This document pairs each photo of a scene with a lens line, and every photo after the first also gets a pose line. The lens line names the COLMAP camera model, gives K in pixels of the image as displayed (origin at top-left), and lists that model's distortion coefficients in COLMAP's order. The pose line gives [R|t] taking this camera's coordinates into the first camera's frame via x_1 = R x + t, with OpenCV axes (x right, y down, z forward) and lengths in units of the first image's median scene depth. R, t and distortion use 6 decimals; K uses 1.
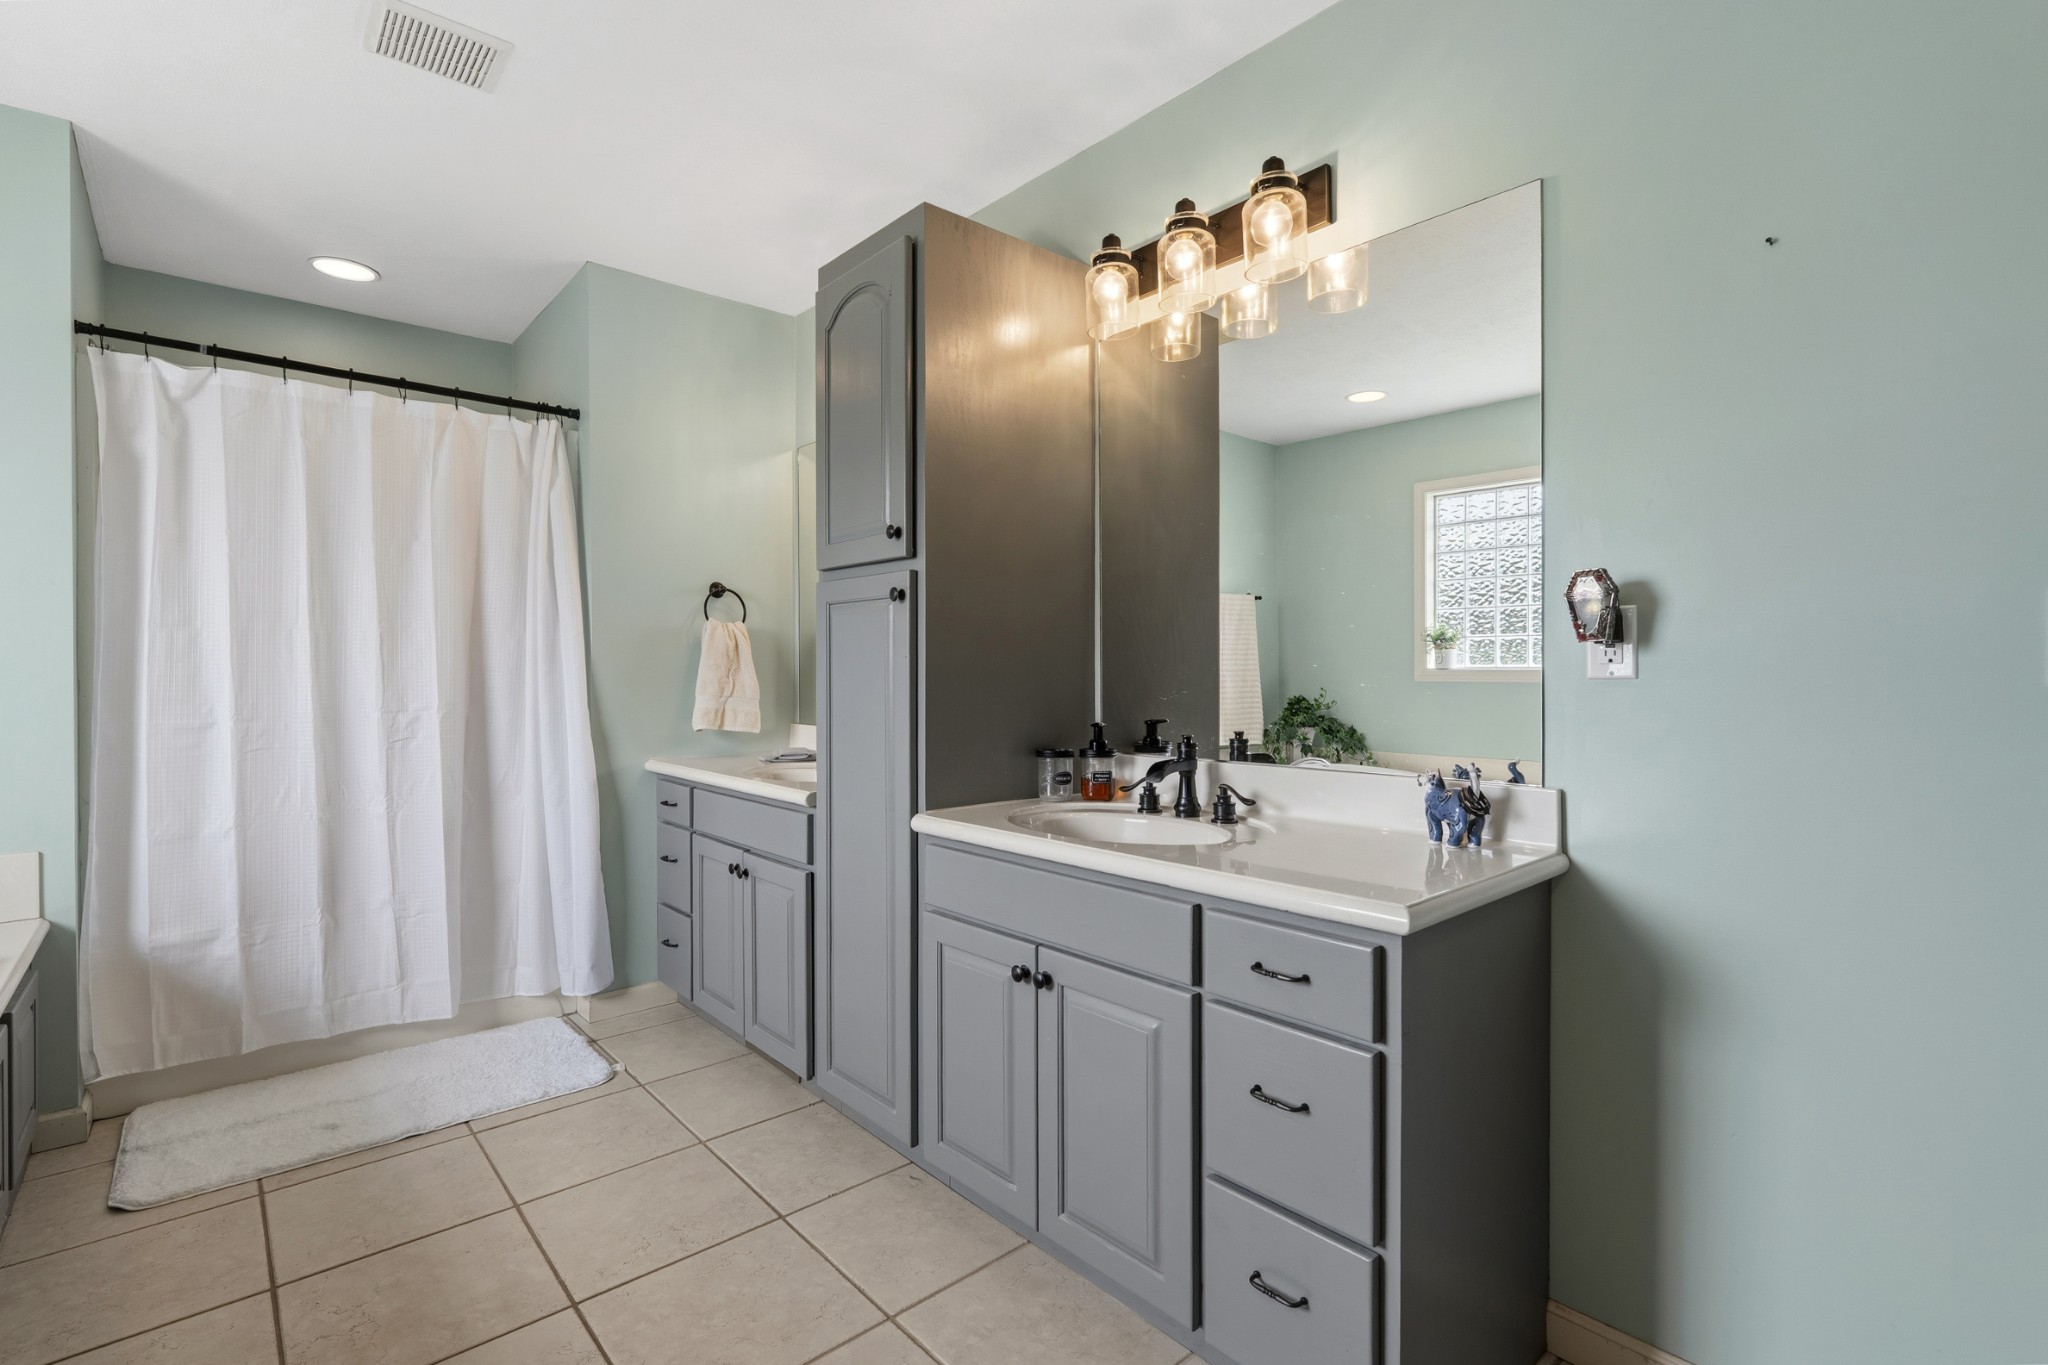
lens RADIAL K [[940.7, 0, 1038.7], [0, 940.7, 676.4], [0, 0, 1]] dist [-0.005678, 0.001361]
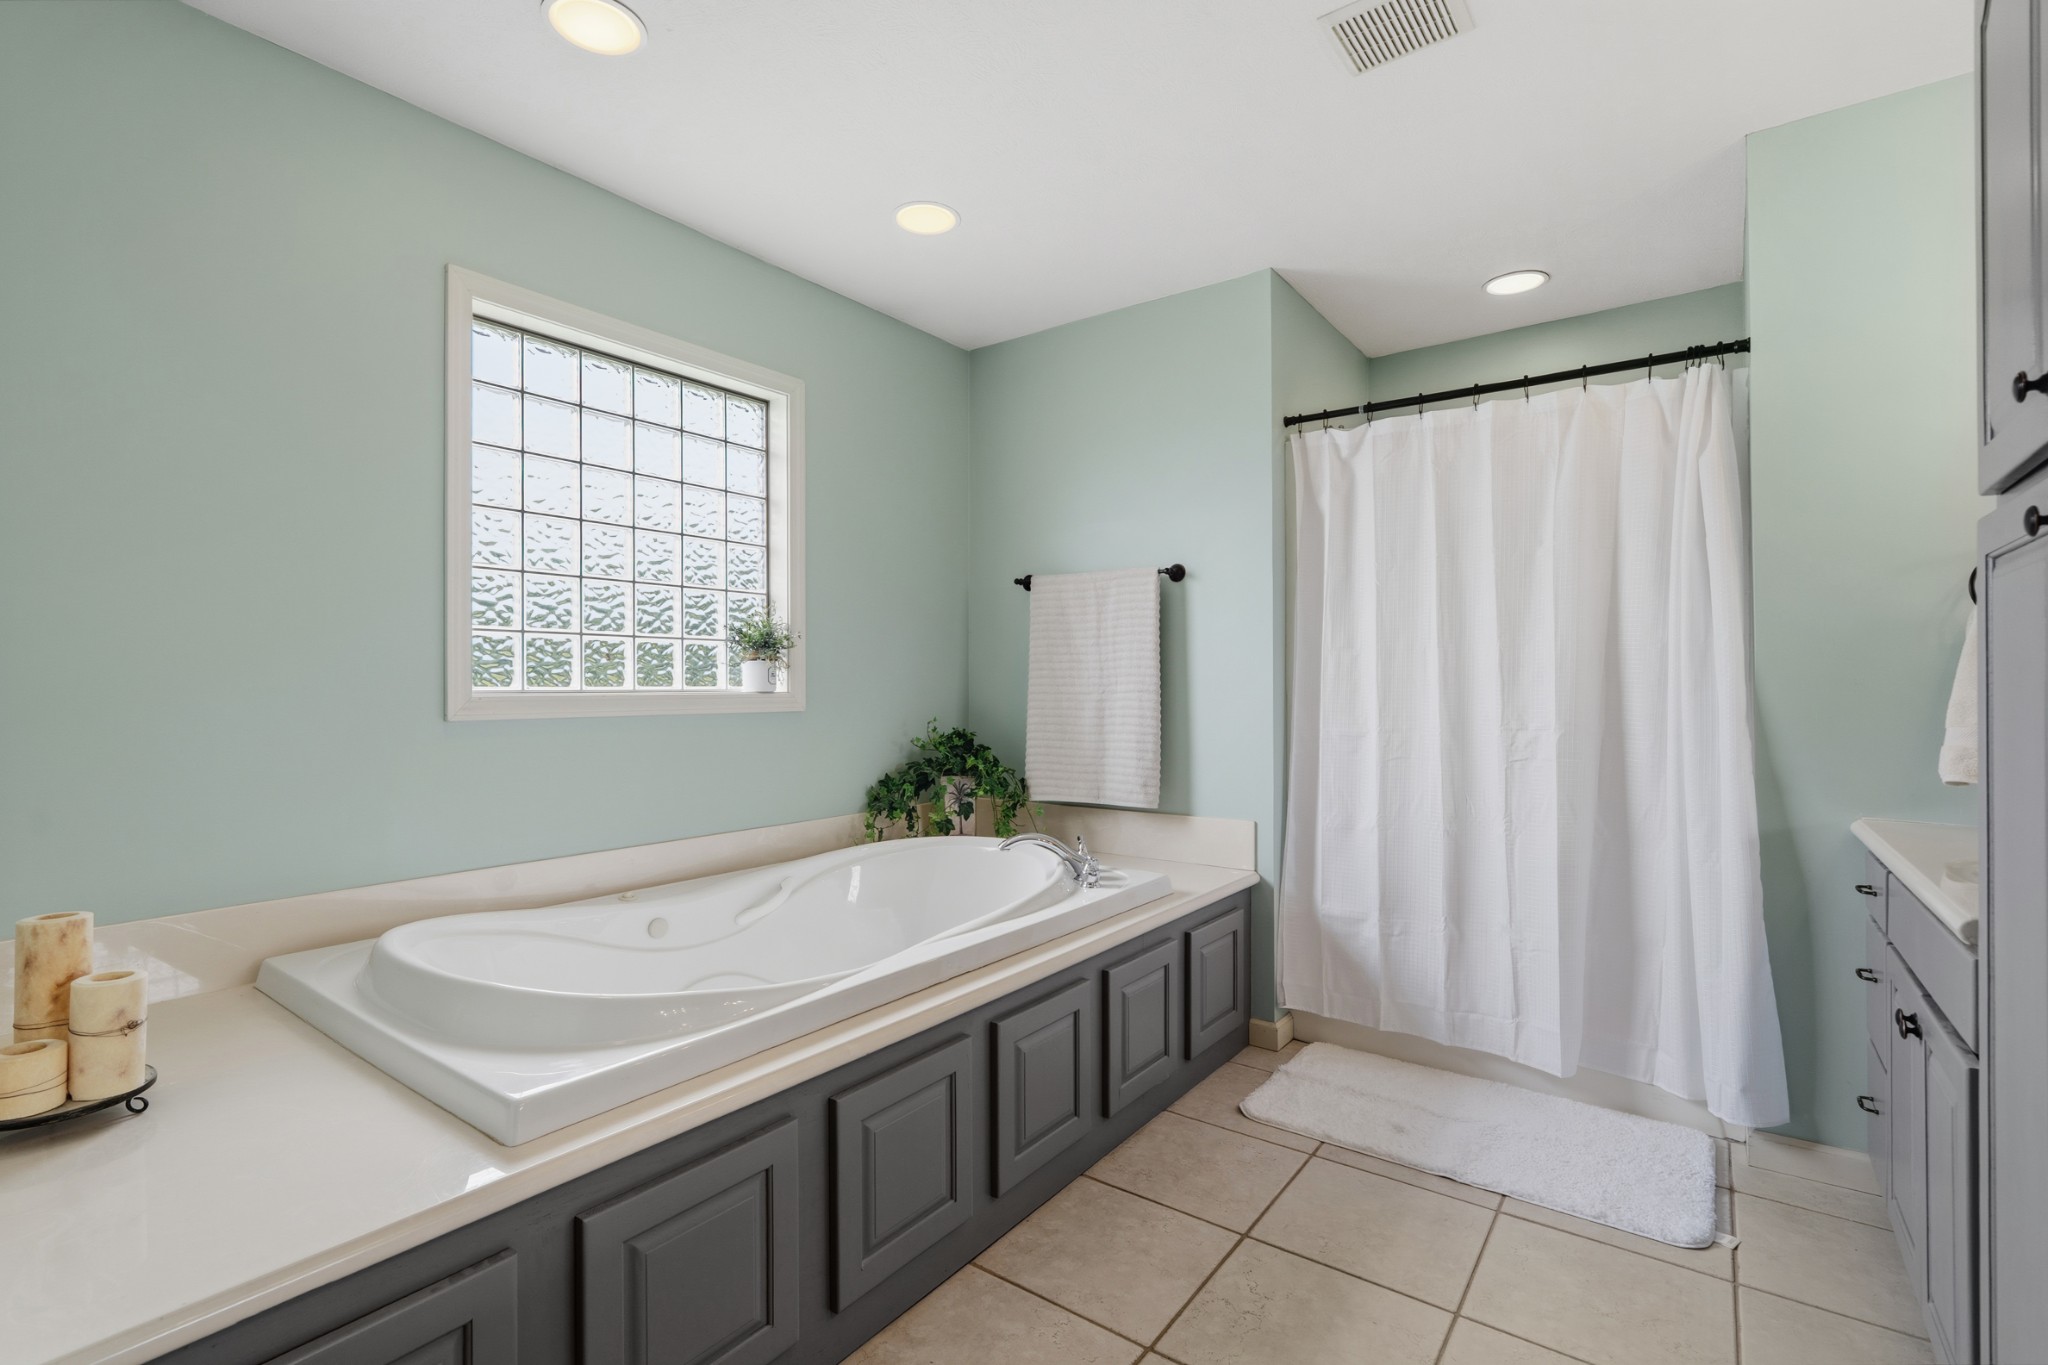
lens RADIAL K [[940.7, 0, 1027.9], [0, 940.7, 687.8], [0, 0, 1]] dist [-0.005678, 0.001361]
pose [[0.189633, -0.000515, -0.981855, 0.160678], [-0.008182, 0.999964, -0.002105, 0.001056], [0.981821, 0.008433, 0.189622, 0.353878]]
